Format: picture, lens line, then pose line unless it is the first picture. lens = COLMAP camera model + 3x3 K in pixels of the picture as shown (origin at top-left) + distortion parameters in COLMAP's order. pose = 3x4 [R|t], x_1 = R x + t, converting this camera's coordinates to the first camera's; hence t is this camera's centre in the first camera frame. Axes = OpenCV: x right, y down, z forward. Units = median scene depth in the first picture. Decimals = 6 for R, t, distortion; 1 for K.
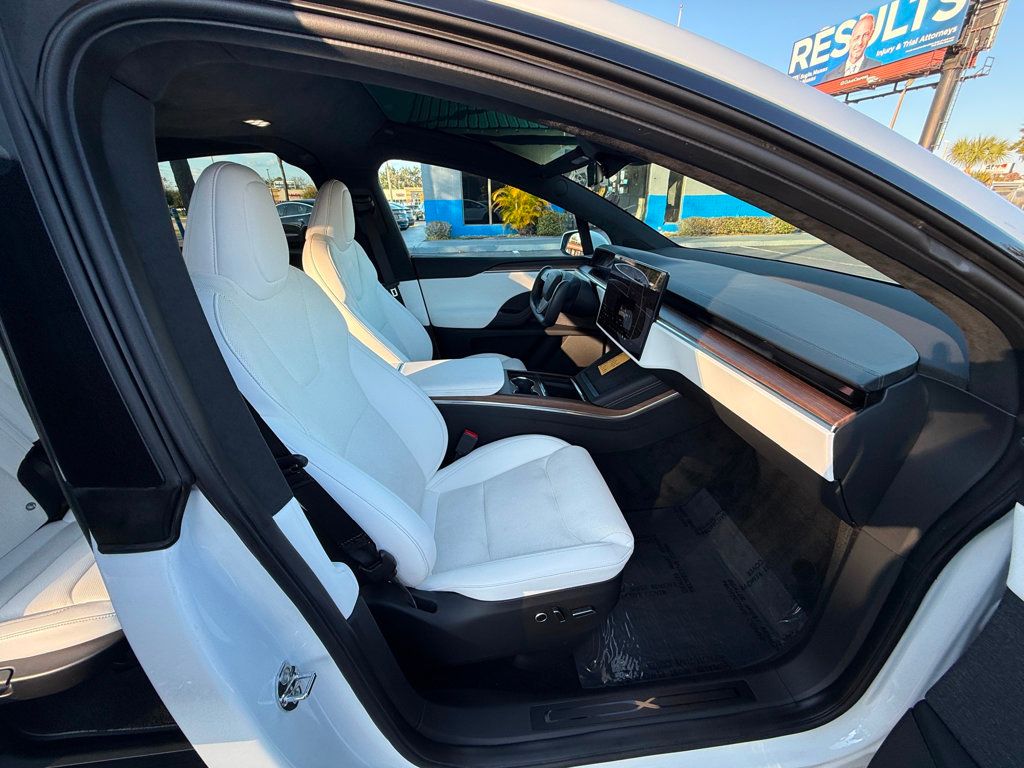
lens RADIAL K [[402.8, 0, 505.8], [0, 402.8, 387.7], [0, 0, 1]] dist [-0.010082, 0.001000]
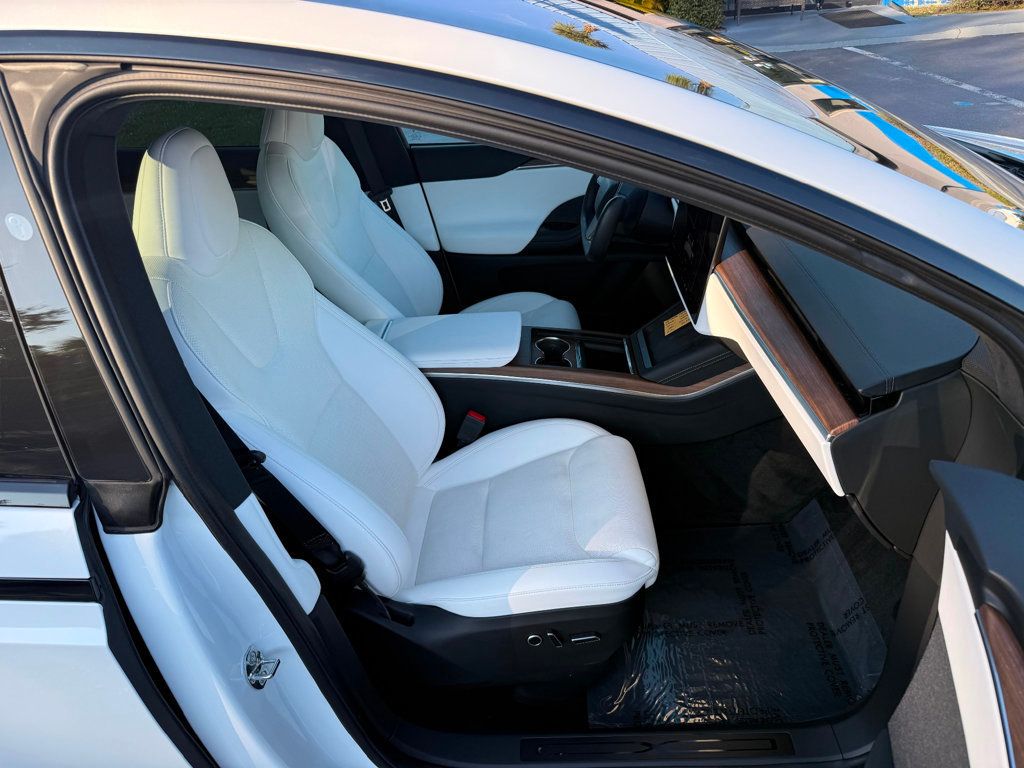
lens RADIAL K [[727.5, 0, 515.7], [0, 727.5, 381.9], [0, 0, 1]] dist [-0.005439, -0.011092]
pose [[0.988790, 0.012177, -0.148814, 0.204299], [0.003569, 0.994456, 0.105090, -0.100798], [0.149269, -0.104443, 0.983265, -0.347680]]
